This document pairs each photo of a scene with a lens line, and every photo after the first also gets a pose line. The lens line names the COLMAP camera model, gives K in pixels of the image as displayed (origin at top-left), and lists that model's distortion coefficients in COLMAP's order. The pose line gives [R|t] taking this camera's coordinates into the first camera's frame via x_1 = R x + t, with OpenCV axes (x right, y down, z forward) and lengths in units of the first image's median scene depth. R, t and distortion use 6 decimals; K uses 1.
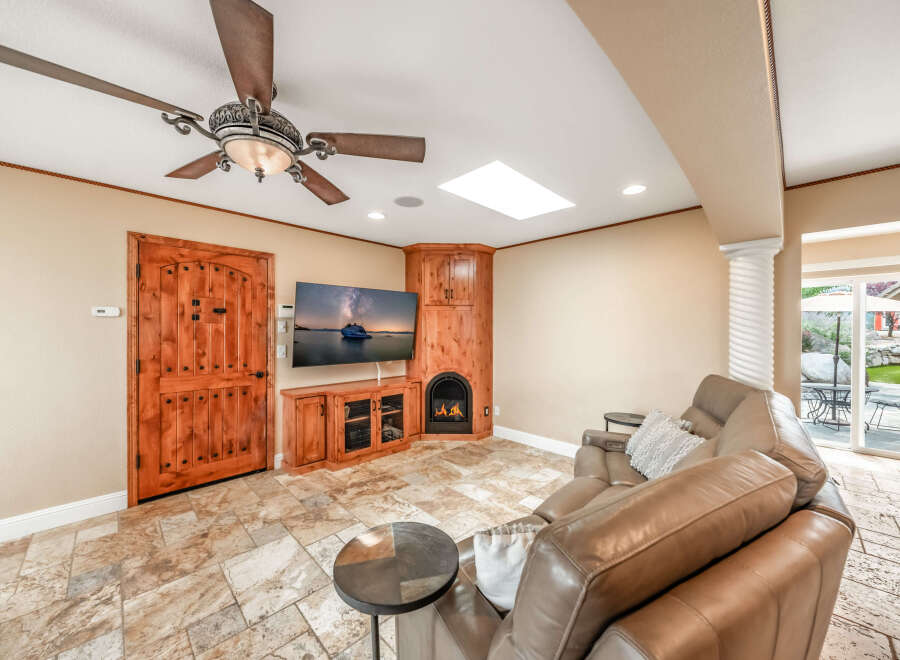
lens RADIAL K [[347.0, 0, 446.2], [0, 347.0, 331.9], [0, 0, 1]] dist [0.003291, -0.000518]
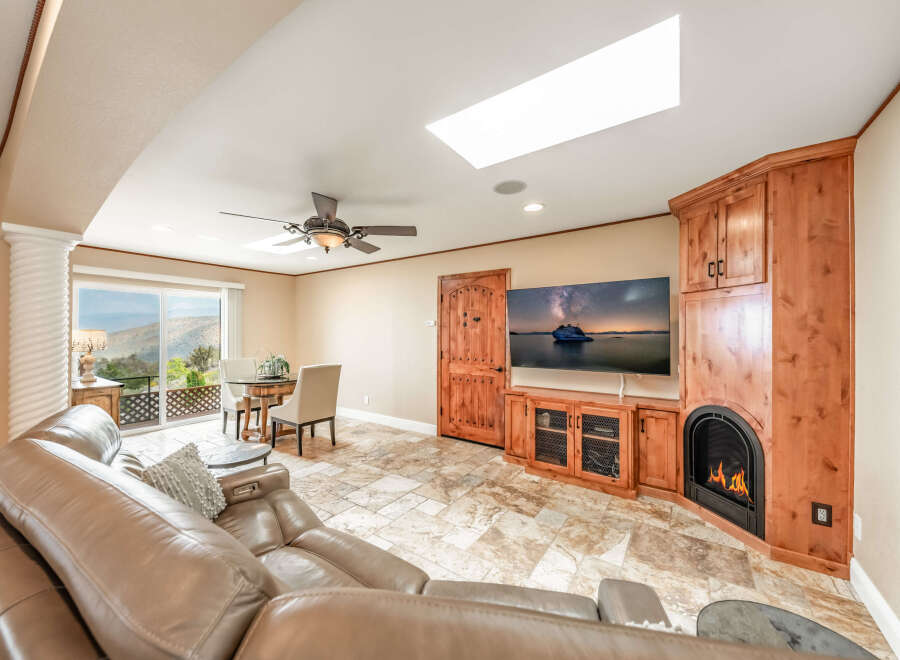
lens RADIAL K [[347.0, 0, 446.2], [0, 347.0, 331.9], [0, 0, 1]] dist [0.003291, -0.000518]
pose [[0.166533, -0.006975, -0.986011, 0.686803], [-0.003983, 0.999962, -0.007746, 0.000656], [0.986028, 0.005217, 0.166499, 0.648543]]
